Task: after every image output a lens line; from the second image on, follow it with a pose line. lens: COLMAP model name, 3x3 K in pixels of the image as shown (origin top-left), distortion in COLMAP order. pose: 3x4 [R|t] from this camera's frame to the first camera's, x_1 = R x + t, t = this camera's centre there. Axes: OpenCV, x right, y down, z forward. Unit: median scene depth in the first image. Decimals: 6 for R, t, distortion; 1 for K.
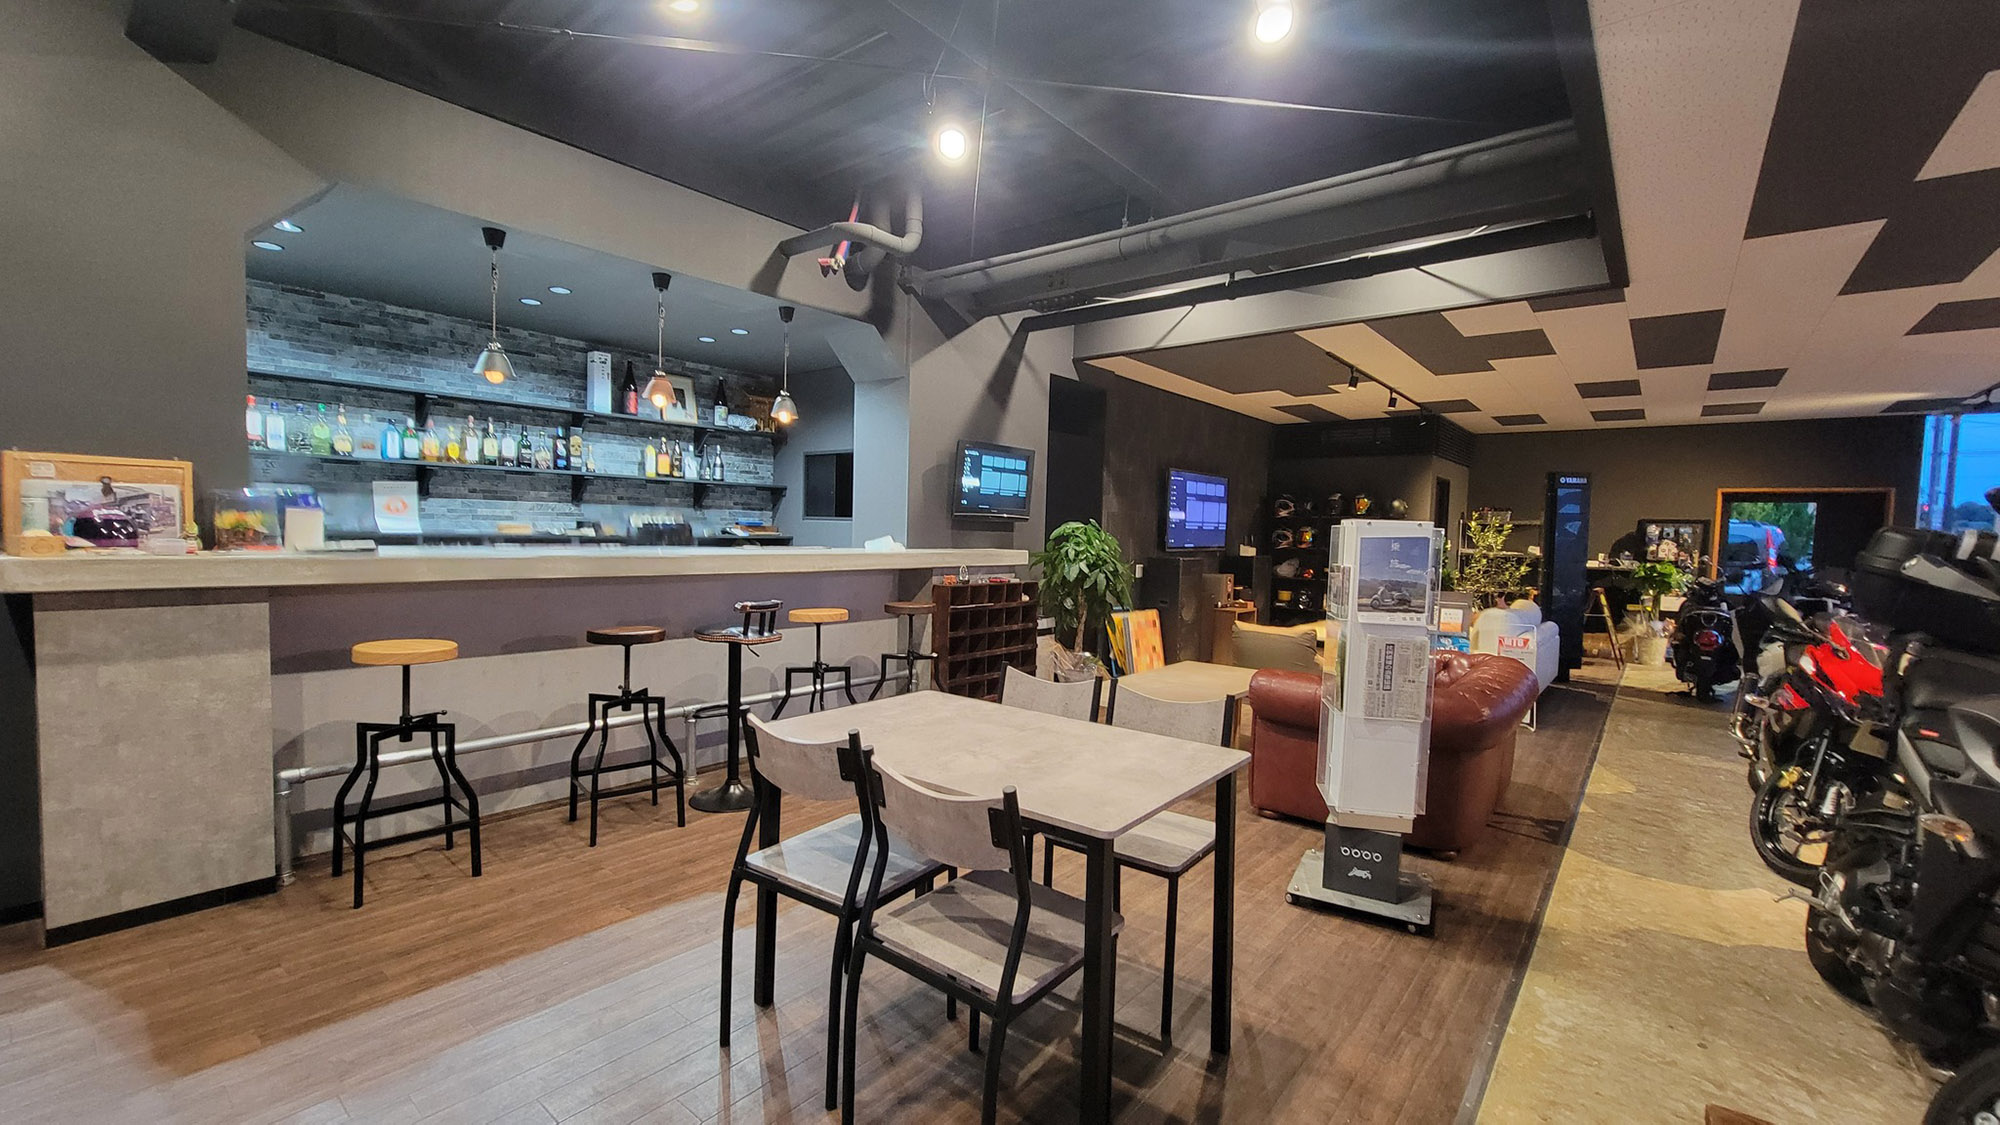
lens RADIAL K [[814.0, 0, 1006.5], [0, 814.0, 567.5], [0, 0, 1]] dist [-0.000475, -0.000345]
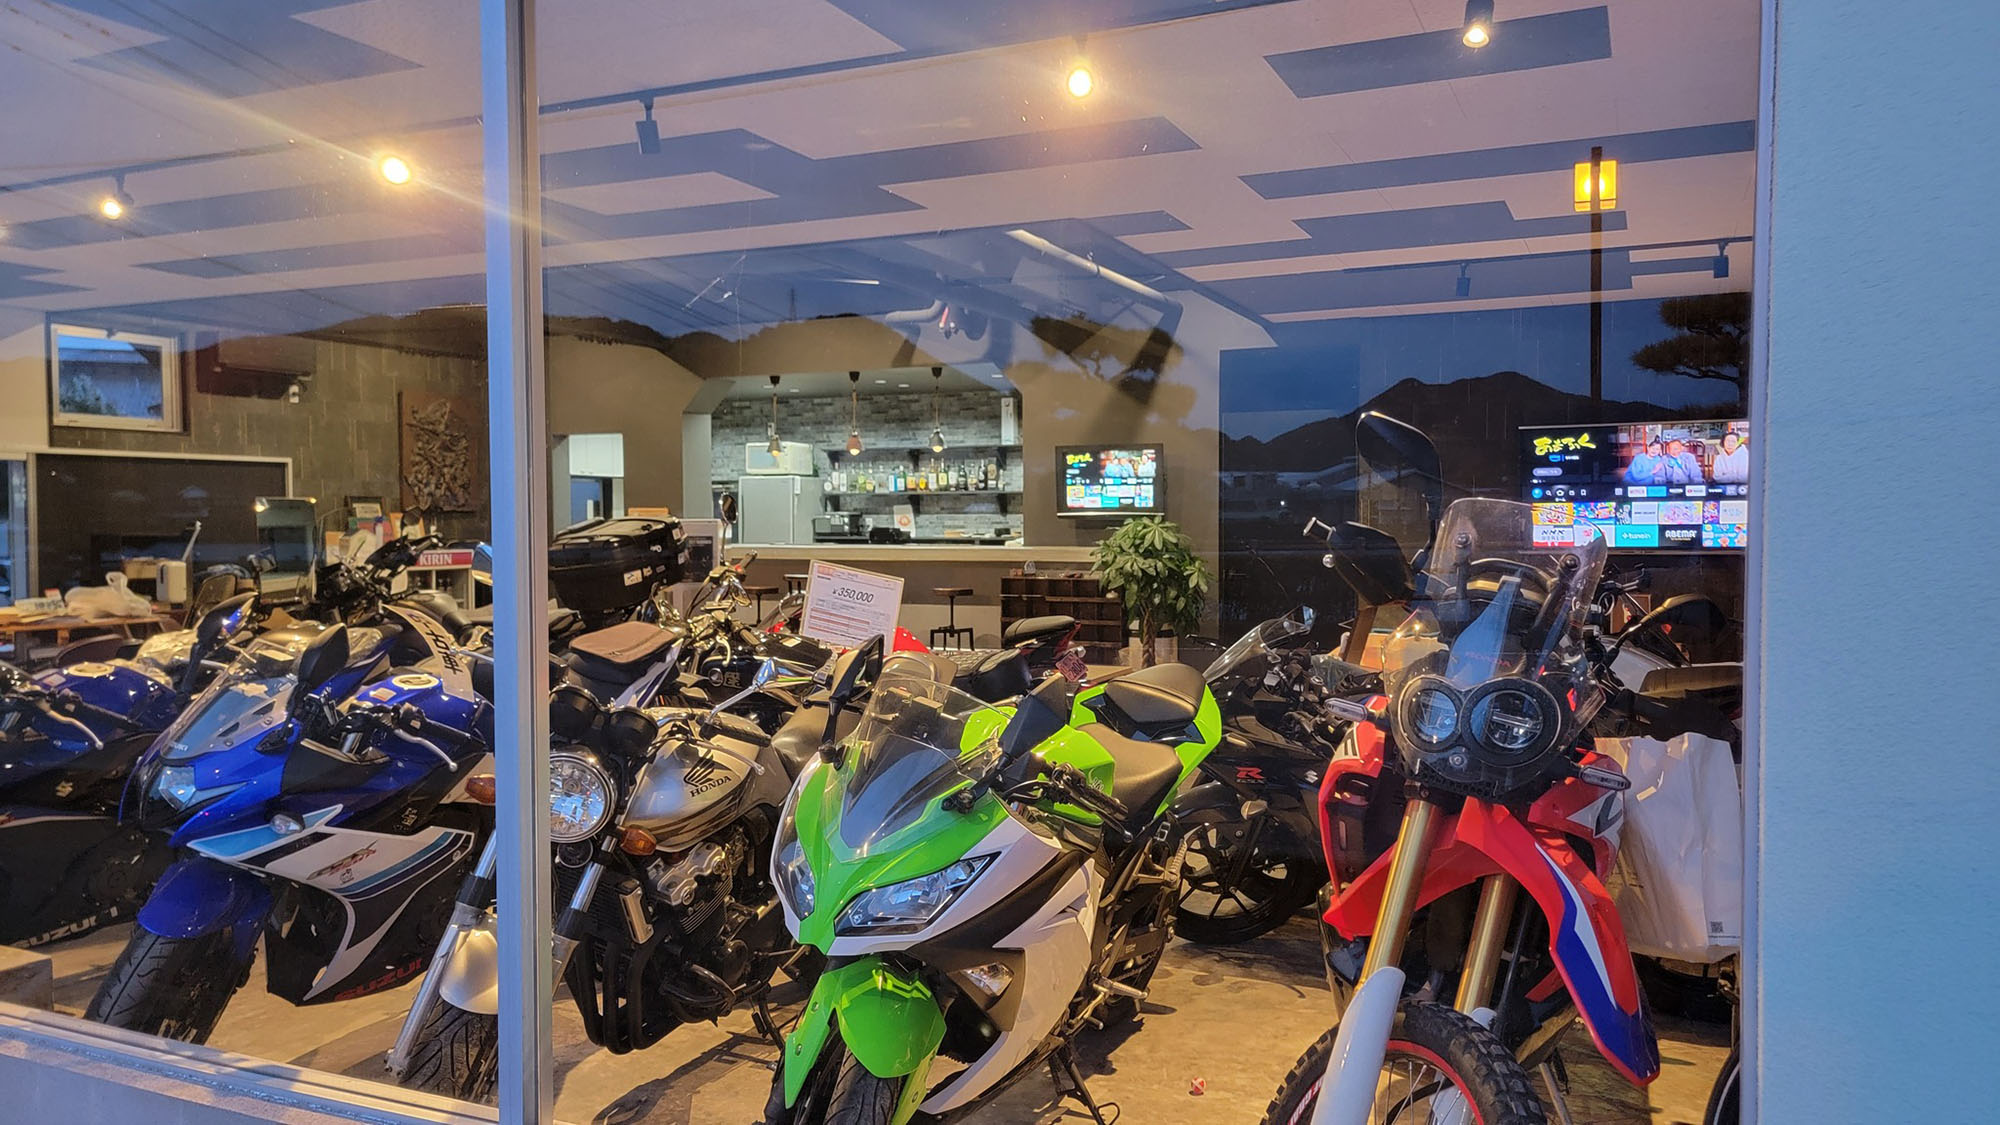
lens RADIAL K [[1386.3, 0, 1009.6], [0, 1386.3, 565.4], [0, 0, 1]] dist [0.050485, -0.004317]
pose [[0.249655, 0.005575, -0.968319, 1.850233], [-0.038020, 0.999269, -0.004049, 0.013825], [0.967588, 0.037826, 0.249684, 0.512821]]
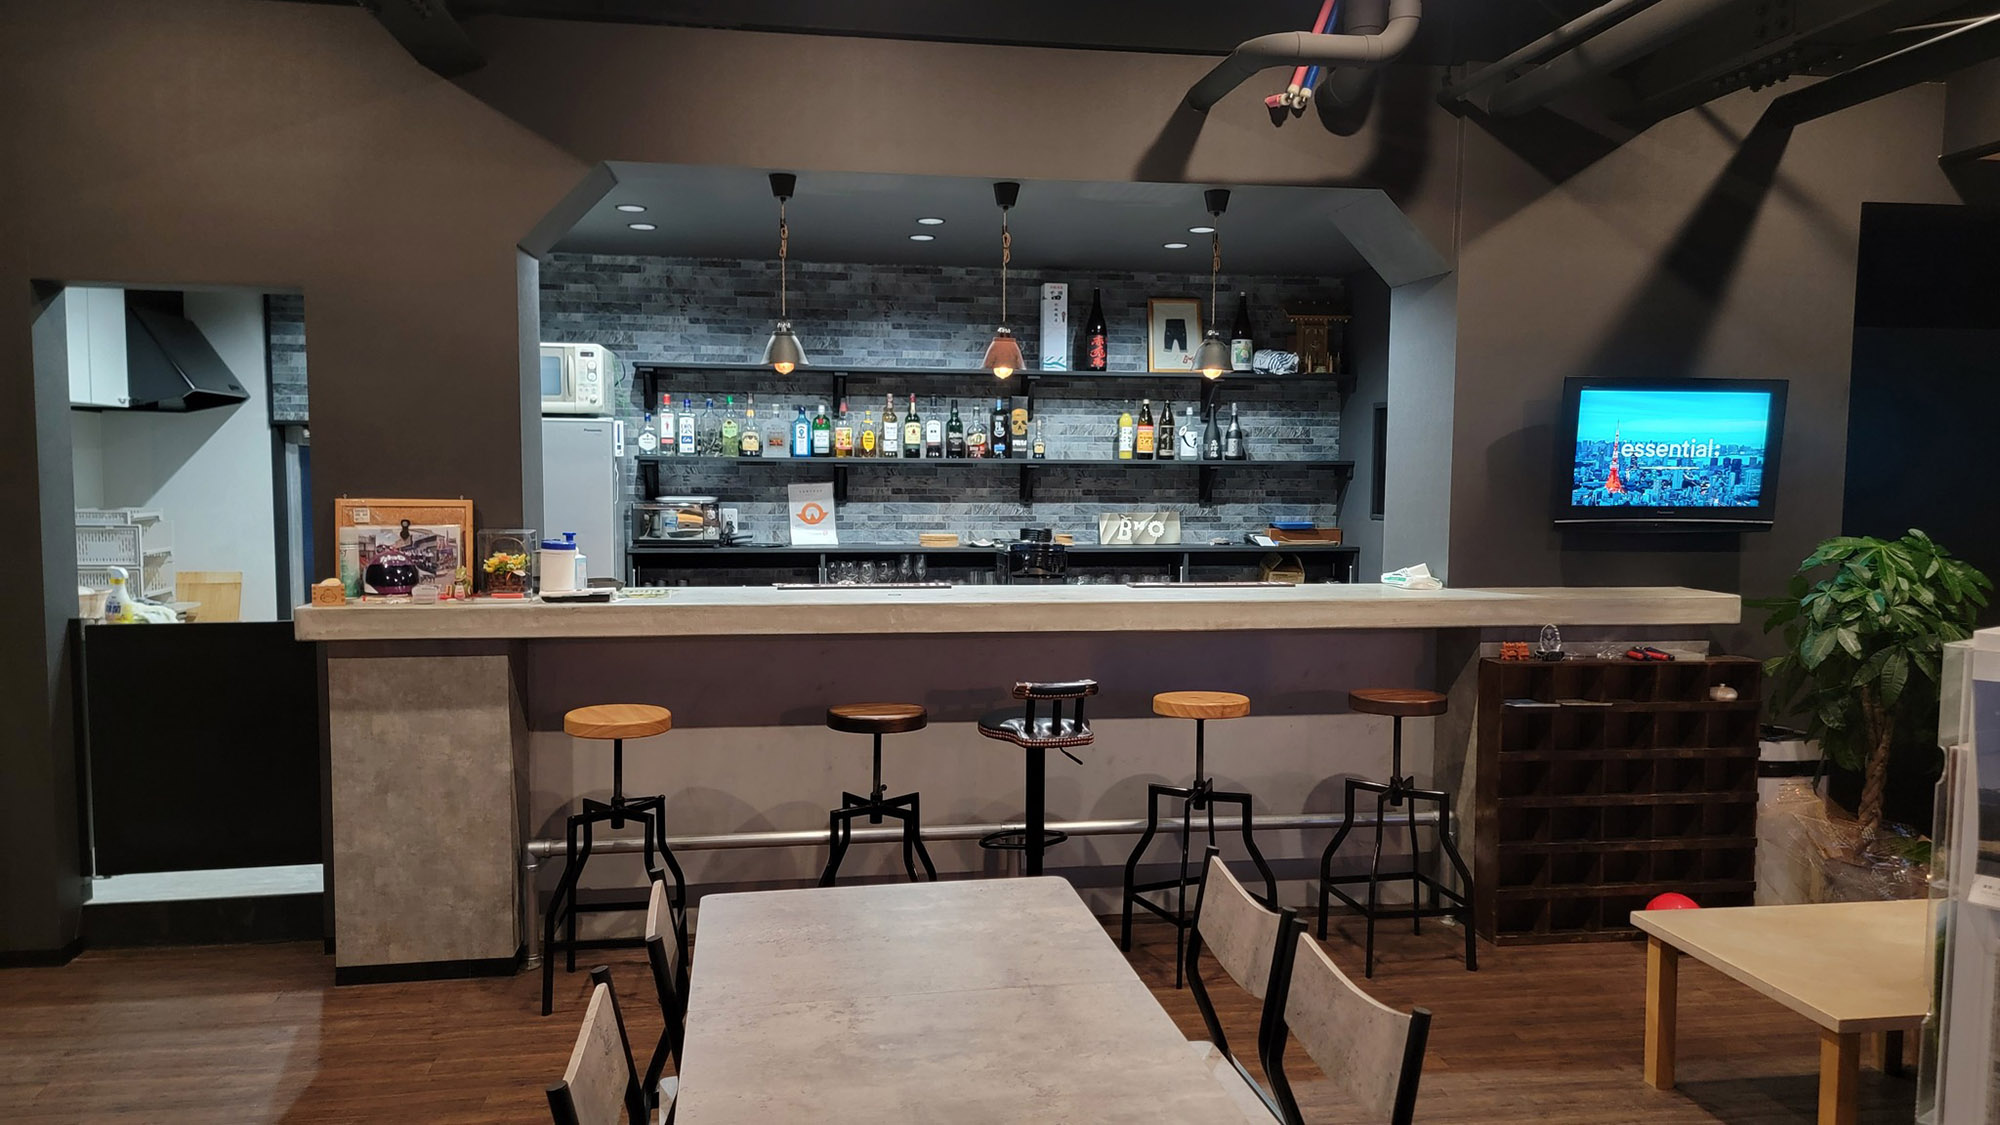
lens RADIAL K [[1386.3, 0, 1009.6], [0, 1386.3, 565.4], [0, 0, 1]] dist [0.050485, -0.004317]
pose [[0.745491, 0.025117, -0.666042, 0.291136], [-0.018791, 0.999685, 0.016667, -0.050065], [0.666251, 0.000091, 0.745728, 0.112315]]
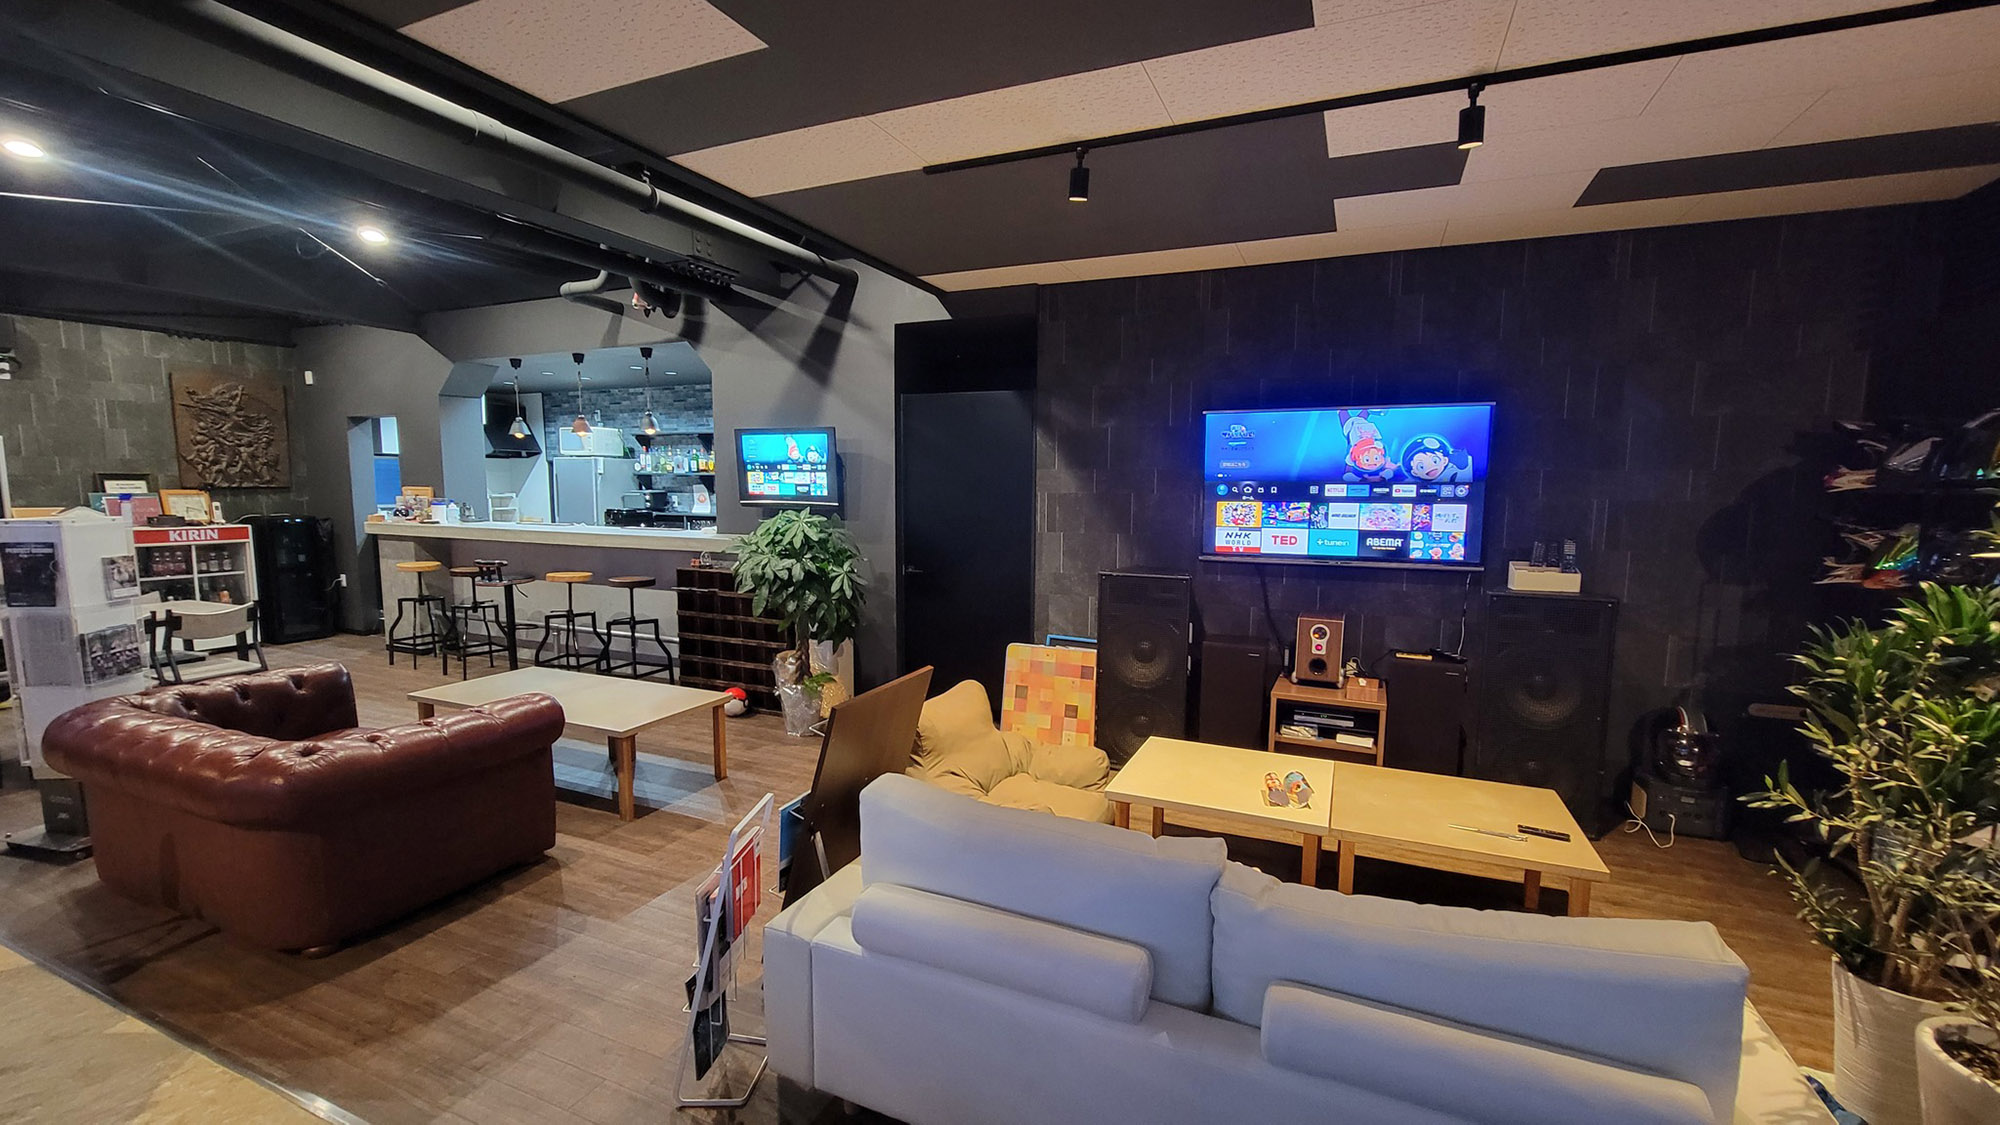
lens RADIAL K [[814.0, 0, 1006.5], [0, 814.0, 567.5], [0, 0, 1]] dist [-0.000475, -0.000345]
pose [[0.269465, 0.074648, -0.960113, 1.104297], [-0.047961, 0.996794, 0.064039, -0.069854], [0.961815, 0.028792, 0.272181, 1.125965]]
